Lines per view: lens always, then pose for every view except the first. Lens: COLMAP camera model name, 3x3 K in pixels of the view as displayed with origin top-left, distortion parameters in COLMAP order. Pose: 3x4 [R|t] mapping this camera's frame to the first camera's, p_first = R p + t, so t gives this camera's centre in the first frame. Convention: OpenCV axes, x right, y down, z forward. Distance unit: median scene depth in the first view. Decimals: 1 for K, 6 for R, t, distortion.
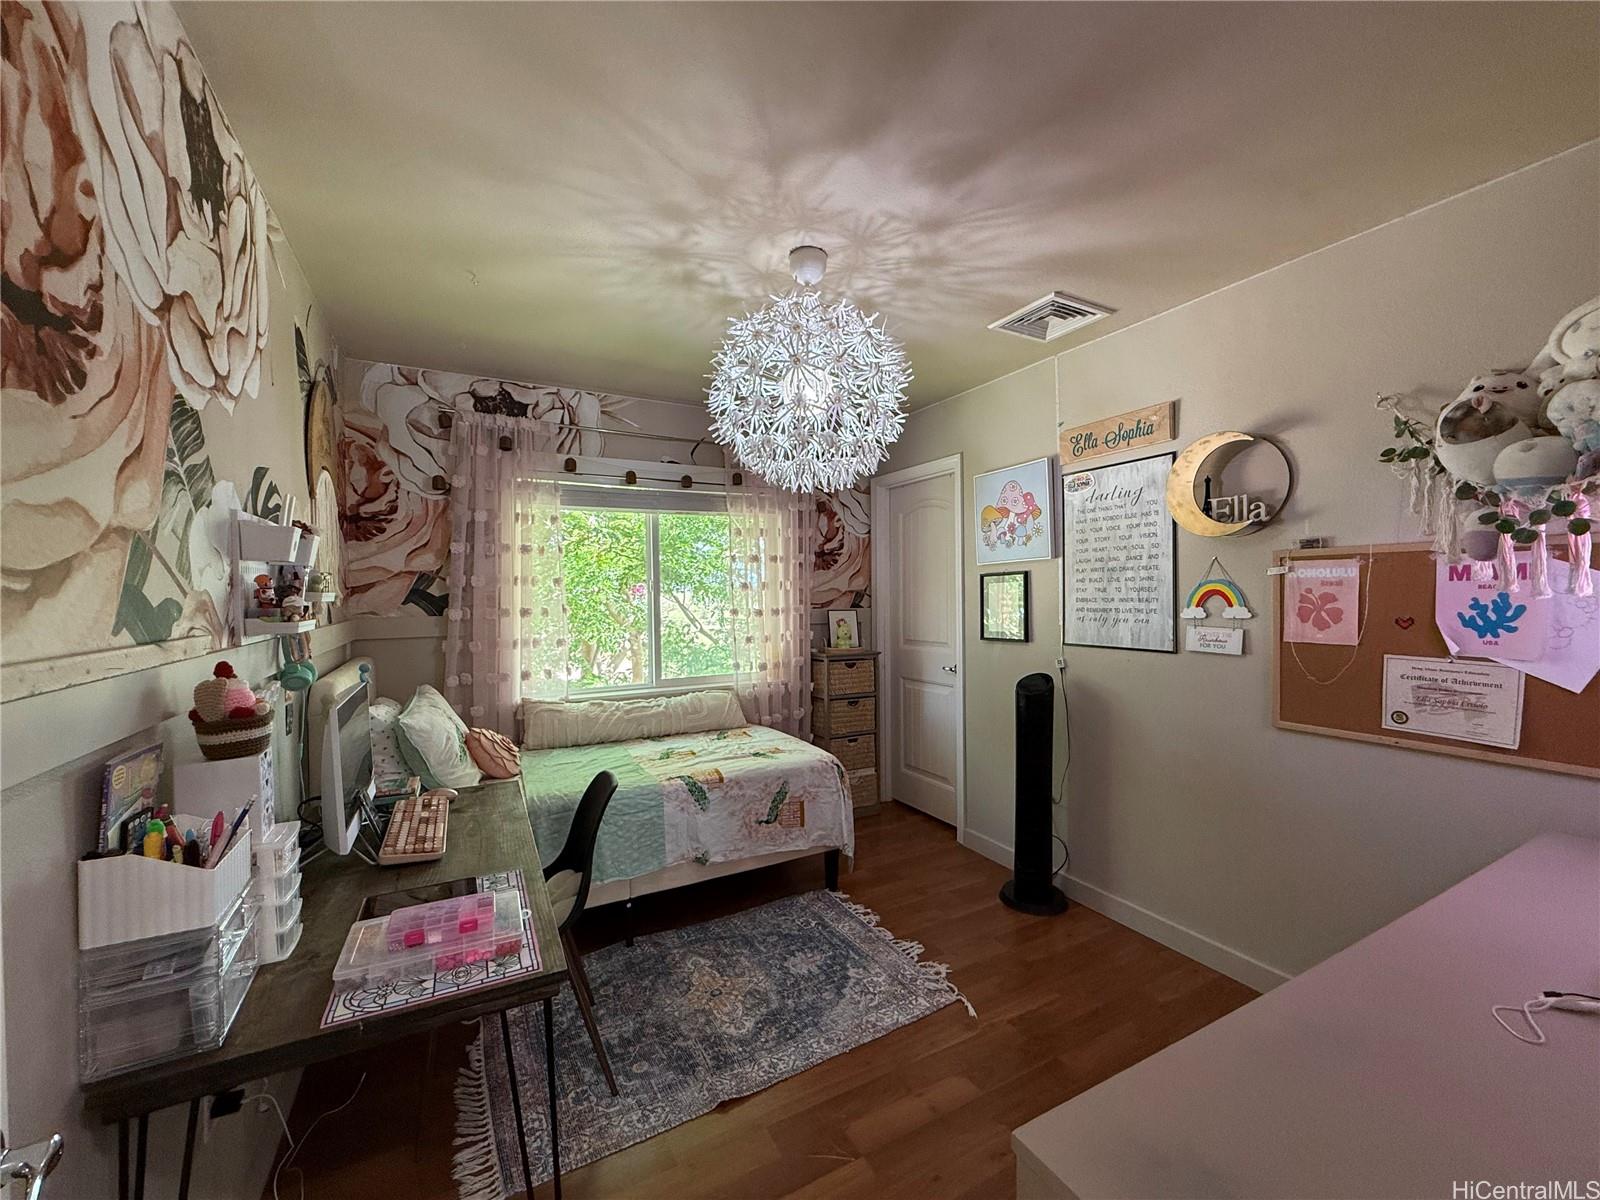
lens RADIAL K [[630.6, 0, 794.8], [0, 630.6, 599.2], [0, 0, 1]] dist [-0.000567, 0.000736]
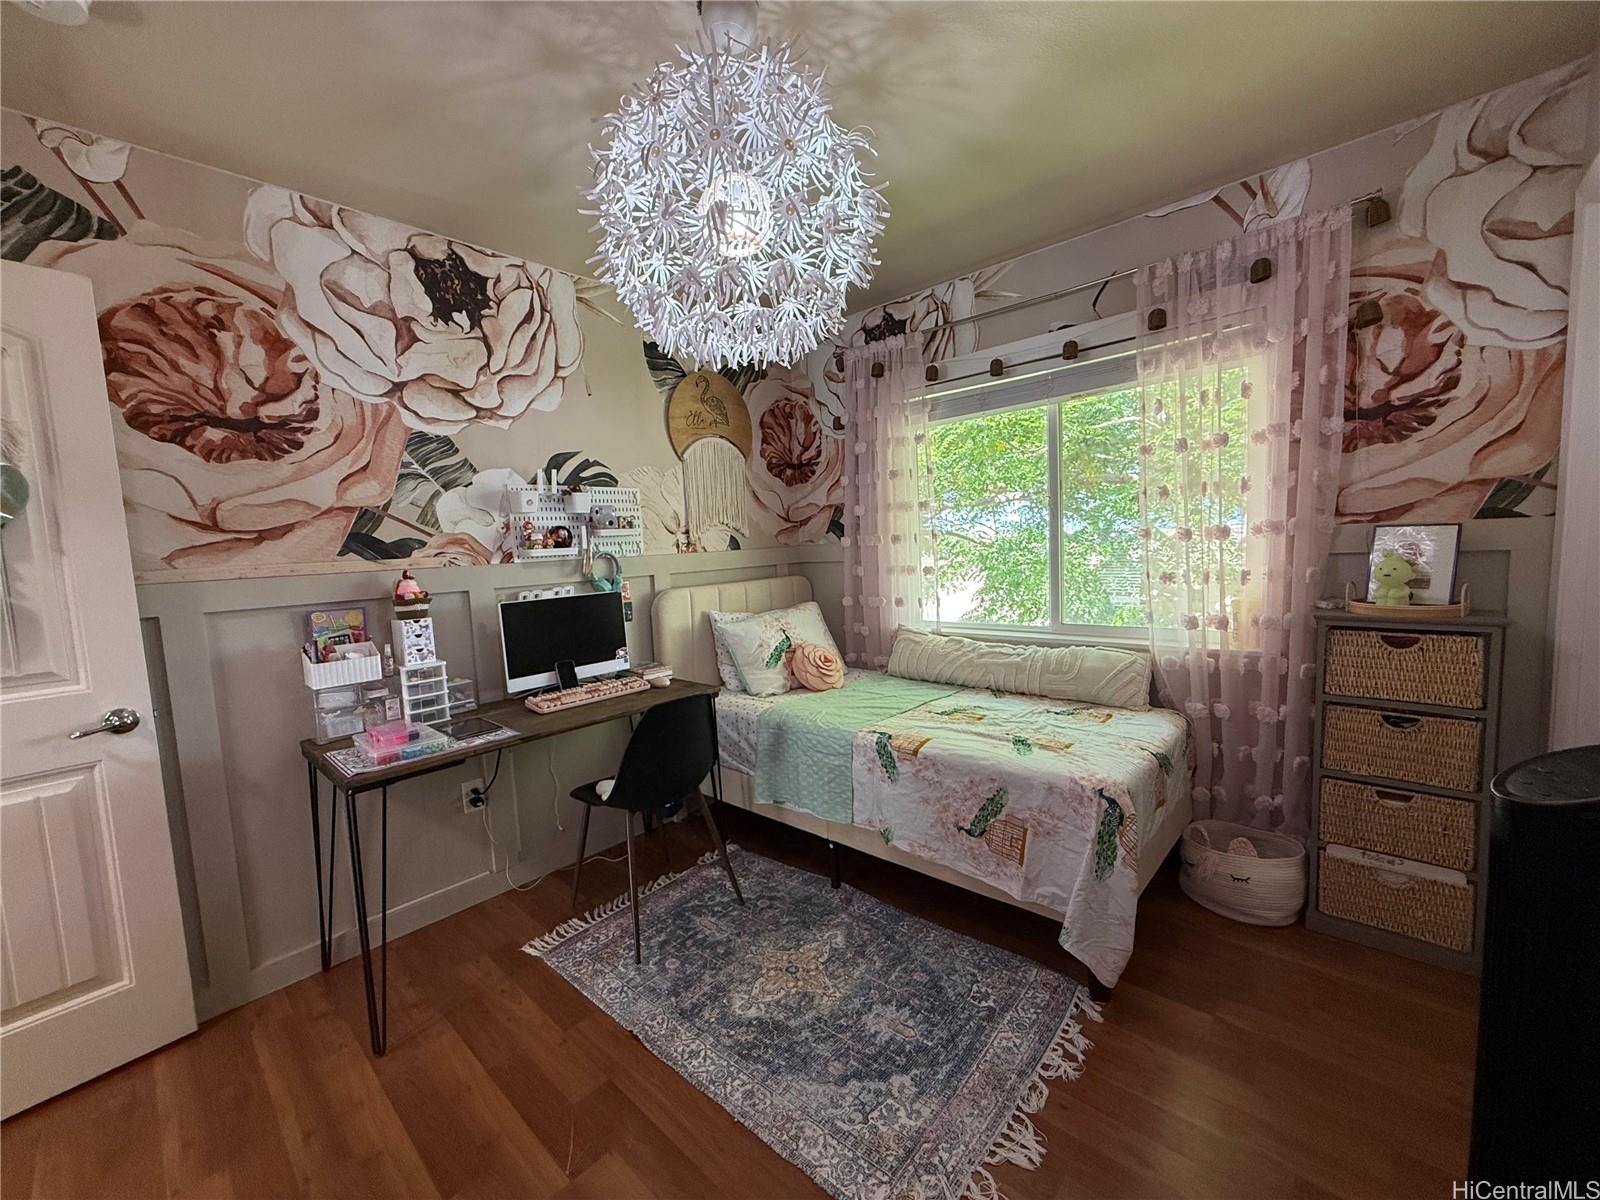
lens RADIAL K [[630.6, 0, 795.0], [0, 630.6, 599.4], [0, 0, 1]] dist [-0.000567, 0.000736]
pose [[0.340208, 0.080116, -0.936931, 0.545312], [0.034419, 0.994635, 0.097548, 0.016078], [0.939720, -0.065434, 0.335625, 0.605411]]
